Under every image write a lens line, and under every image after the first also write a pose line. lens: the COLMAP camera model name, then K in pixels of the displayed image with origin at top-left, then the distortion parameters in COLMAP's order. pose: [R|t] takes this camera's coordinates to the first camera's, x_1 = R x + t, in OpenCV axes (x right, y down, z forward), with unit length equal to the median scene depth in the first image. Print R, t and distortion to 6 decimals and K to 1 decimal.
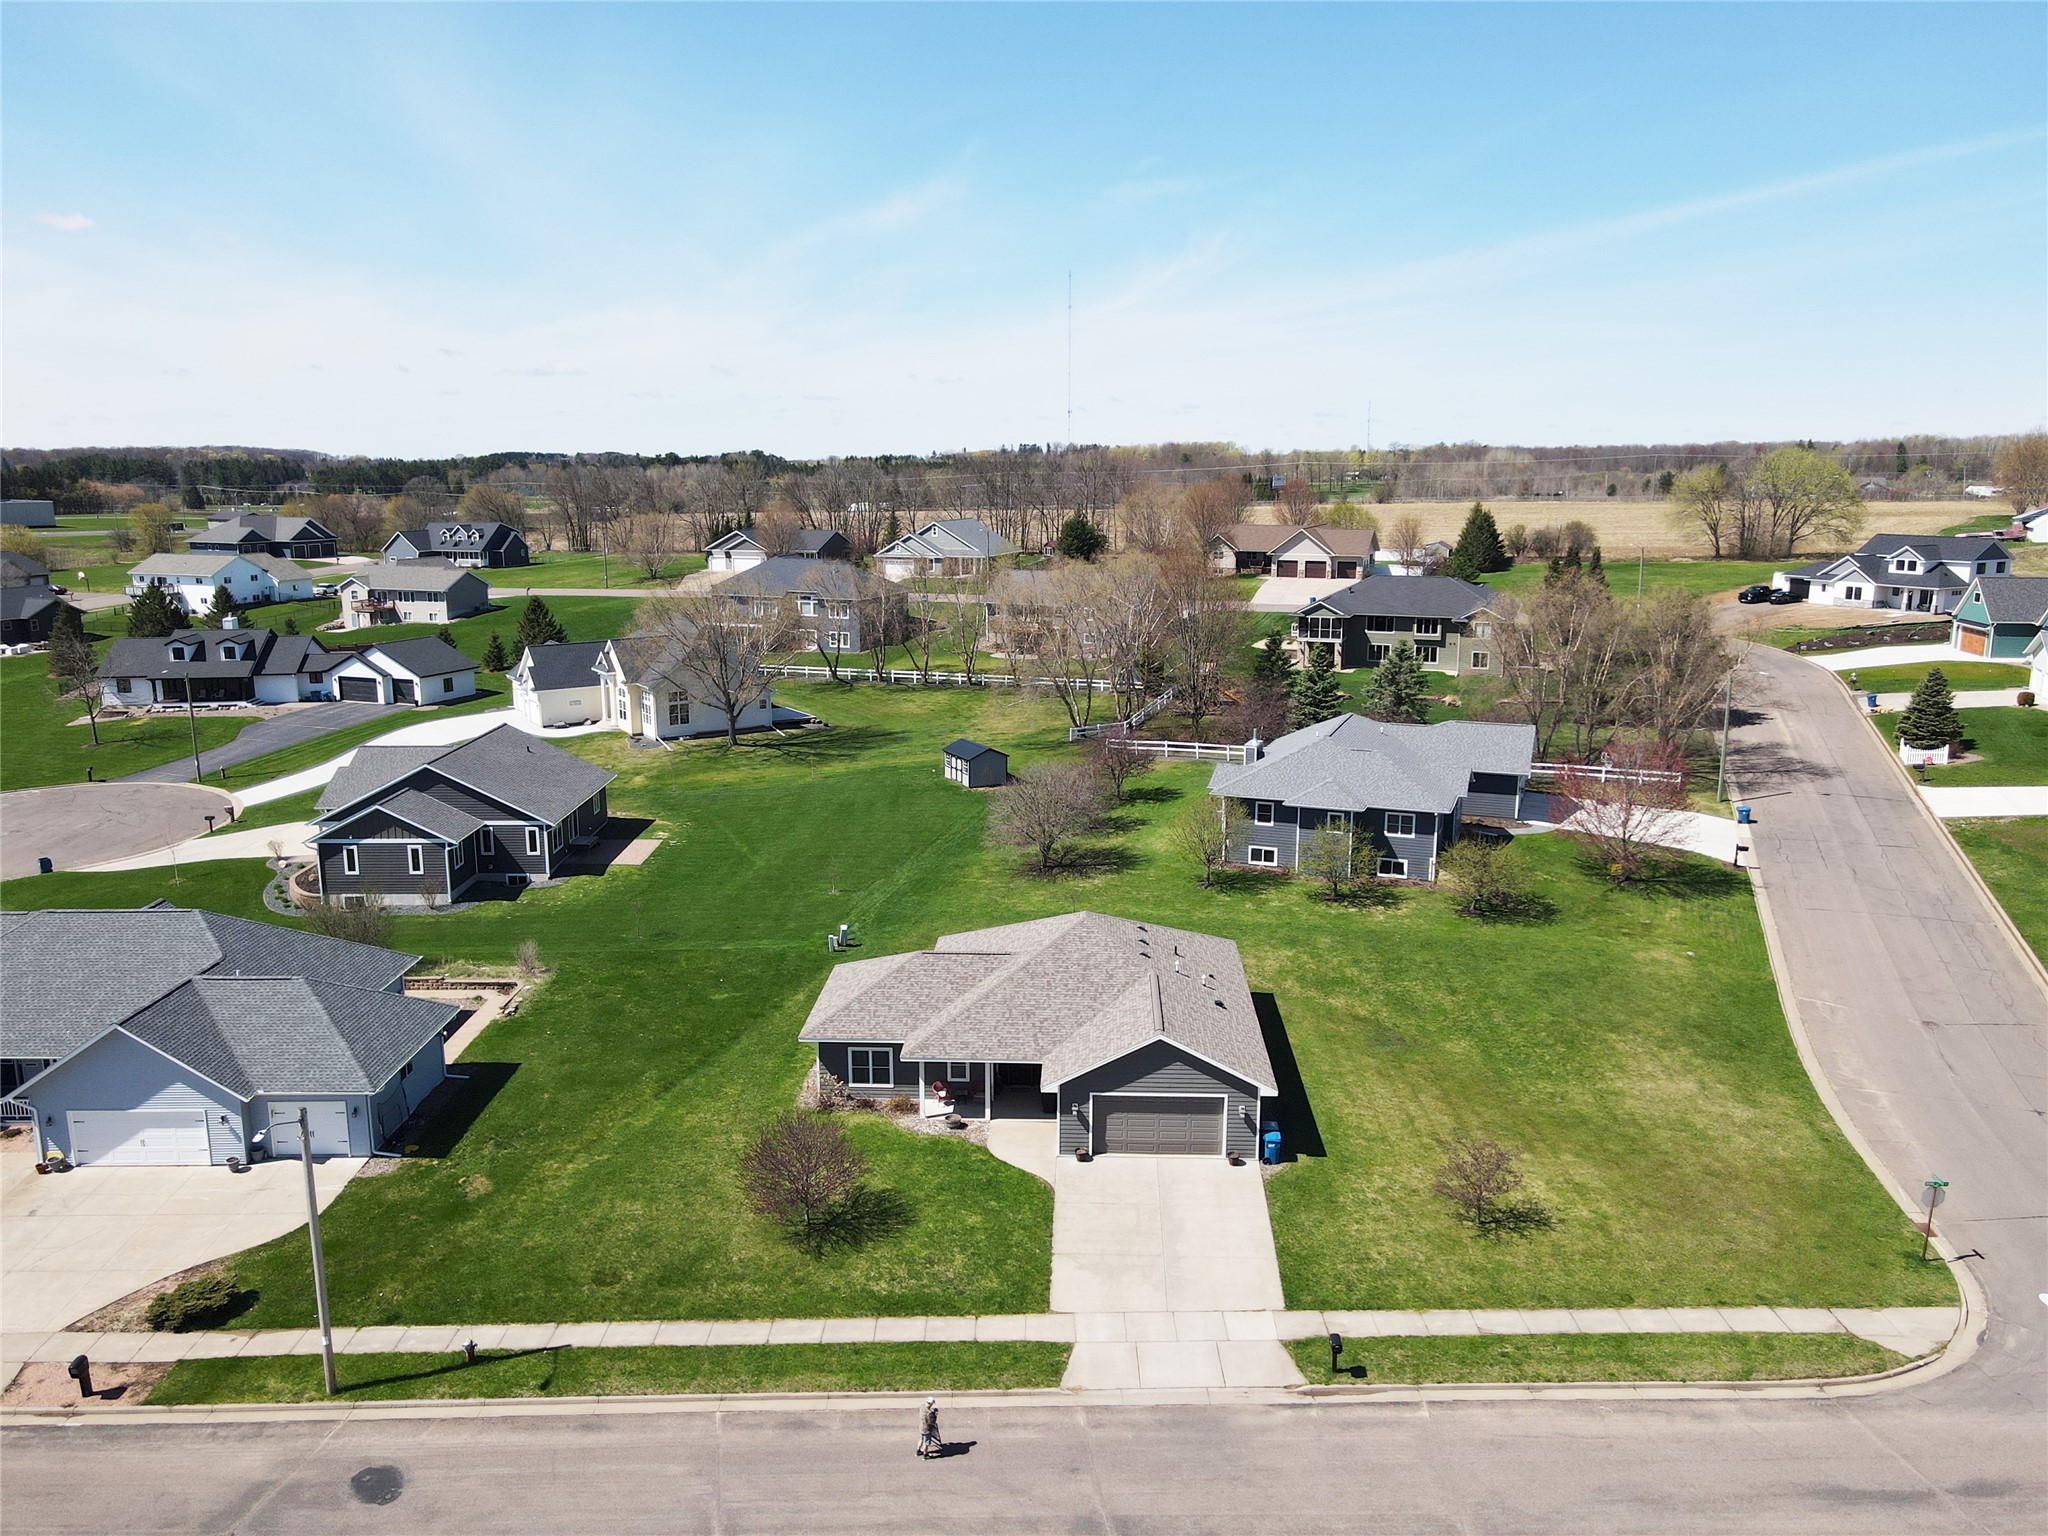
lens RADIAL K [[1505.8, 0, 1027.4], [0, 1505.8, 767.7], [0, 0, 1]] dist [-0.000149, 0.026886]
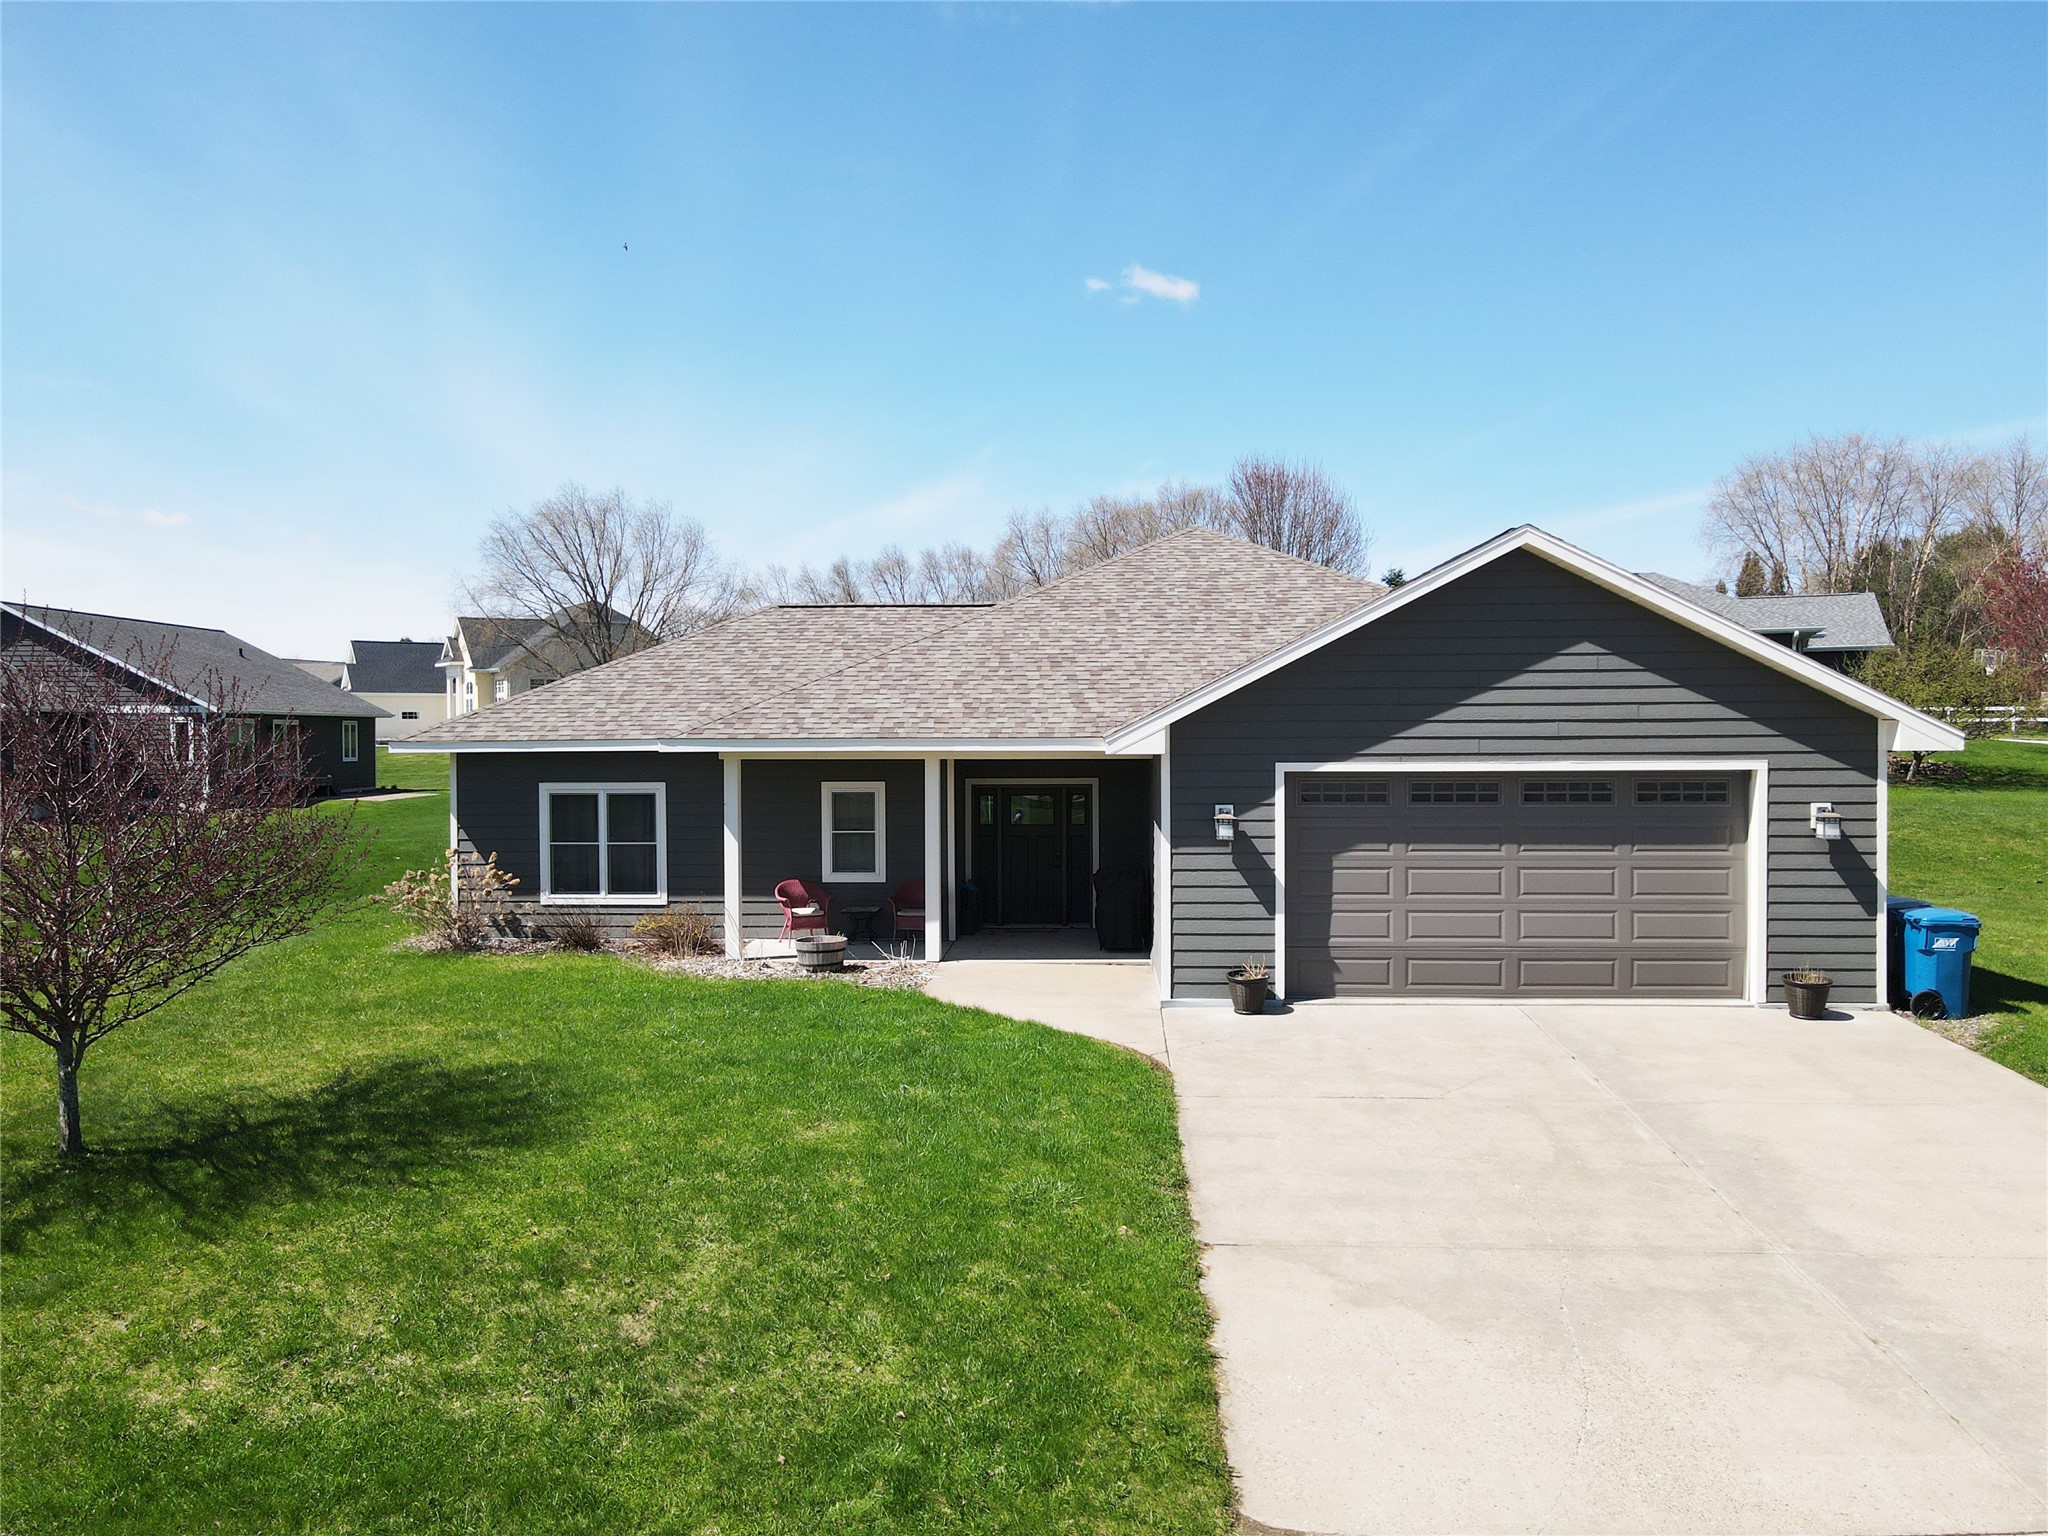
lens RADIAL K [[1505.8, 0, 1027.4], [0, 1505.8, 767.7], [0, 0, 1]] dist [-0.000149, 0.026886]
pose [[0.999964, -0.004116, -0.007474, -0.003864], [0.002693, 0.983421, -0.181315, 0.287887], [0.008097, 0.181288, 0.983397, 0.771586]]
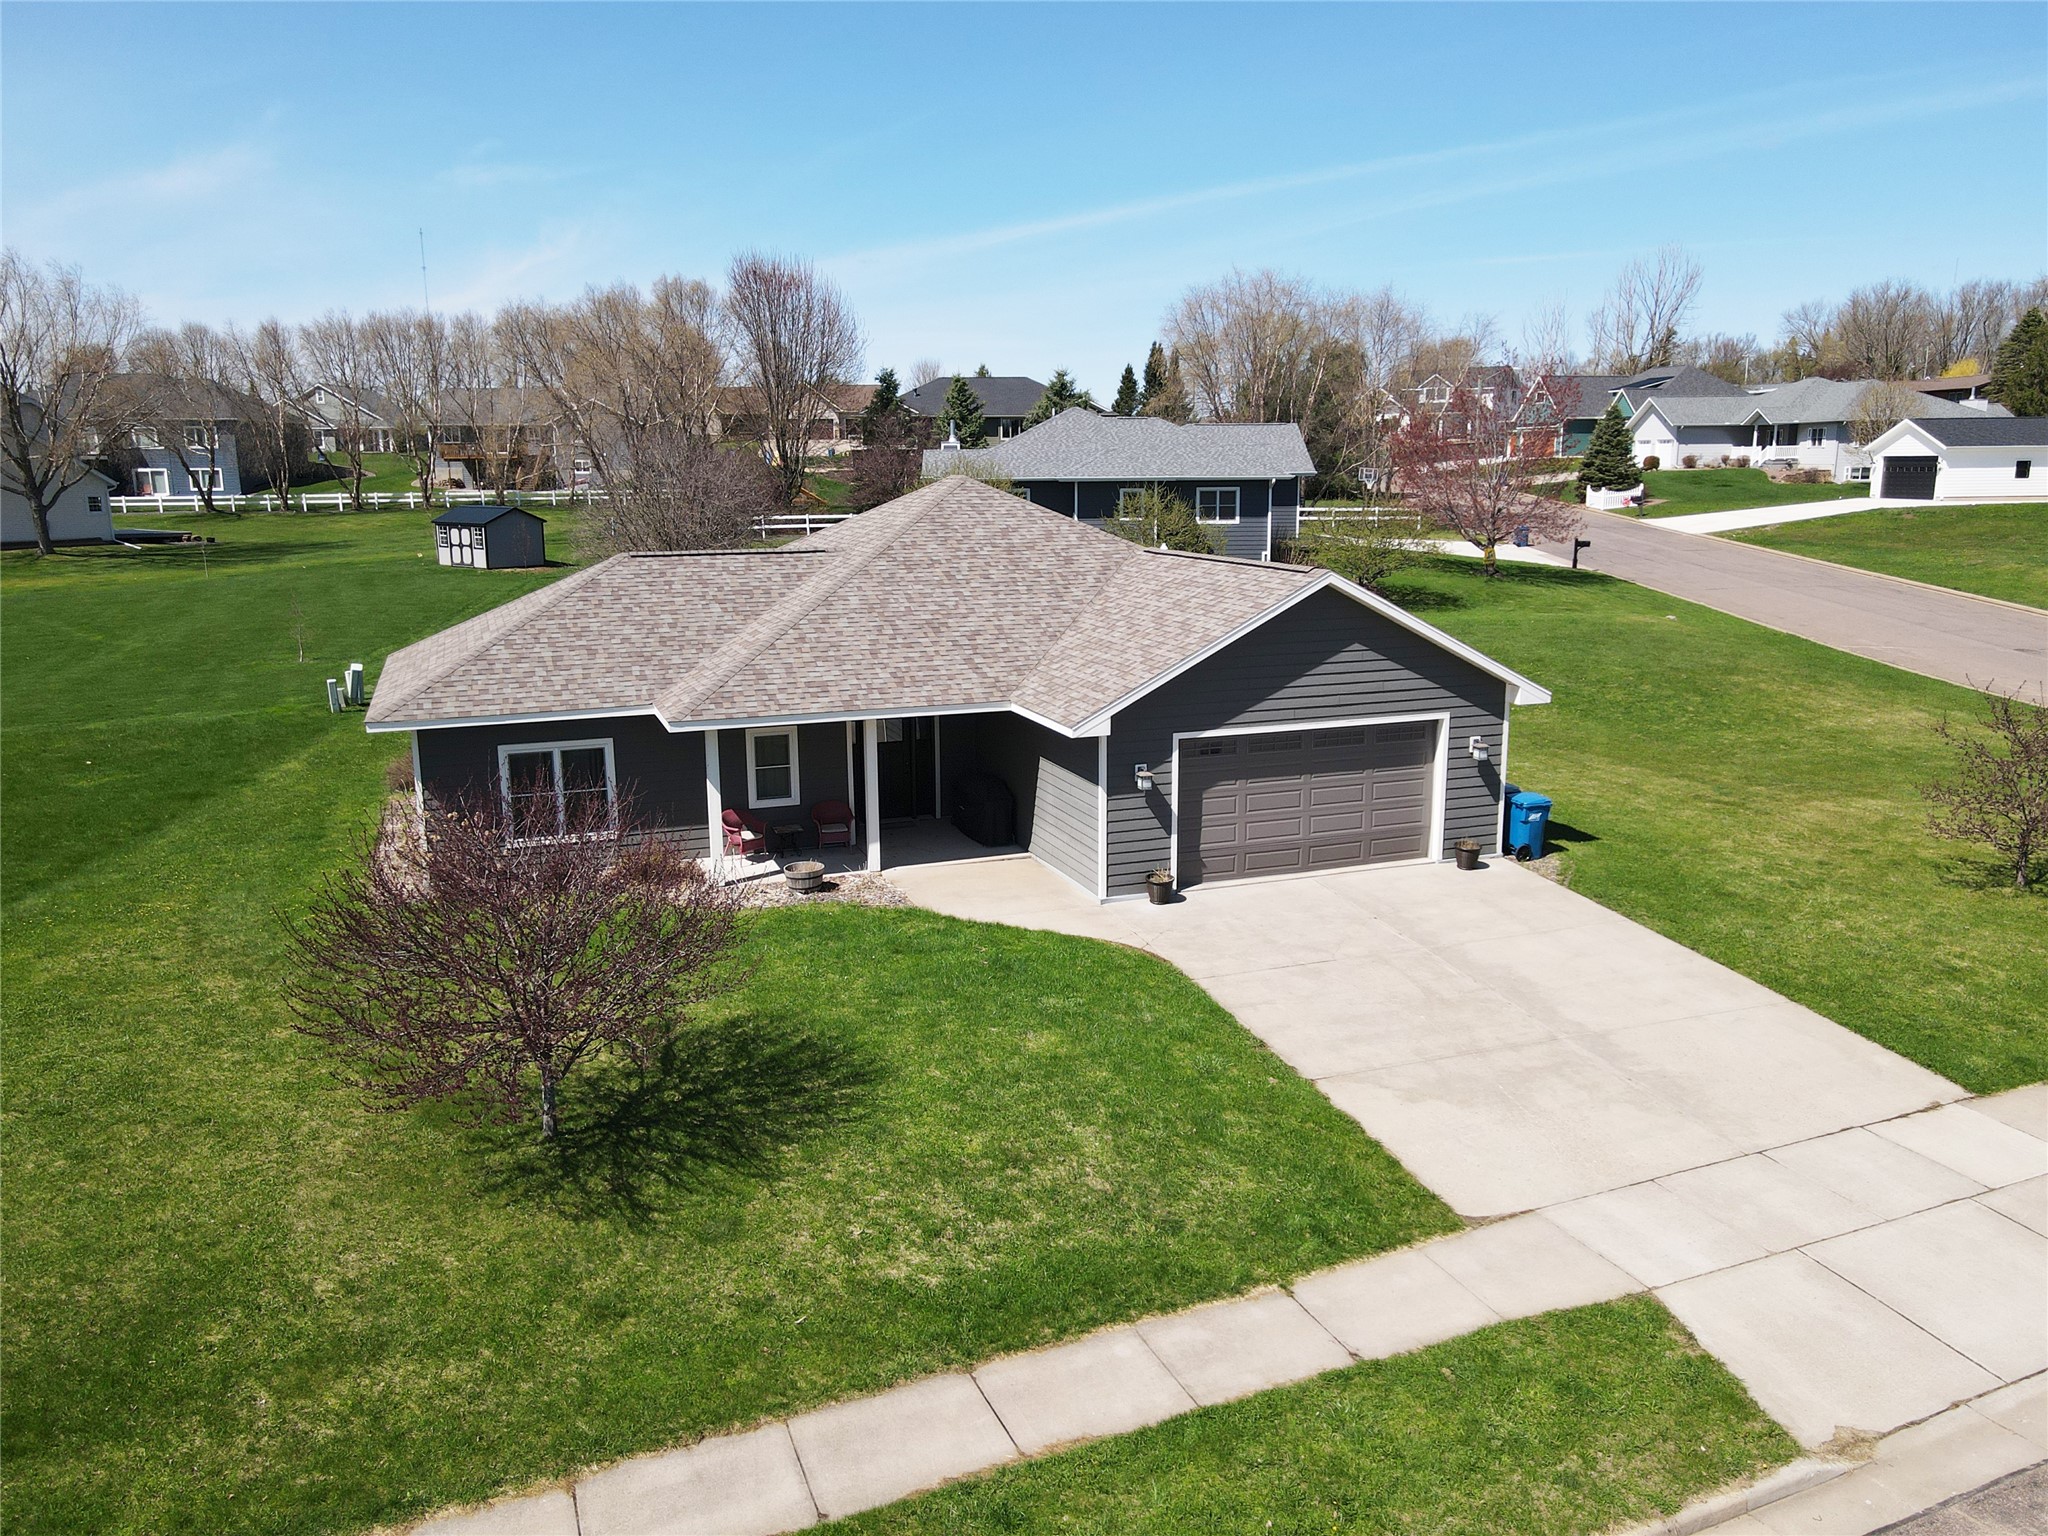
lens RADIAL K [[1505.8, 0, 1027.4], [0, 1505.8, 767.7], [0, 0, 1]] dist [-0.000149, 0.026886]
pose [[0.921010, -0.083120, 0.380567, -0.166749], [0.084255, 0.996350, 0.013707, 0.231790], [-0.380318, 0.019441, 0.924652, 0.675972]]
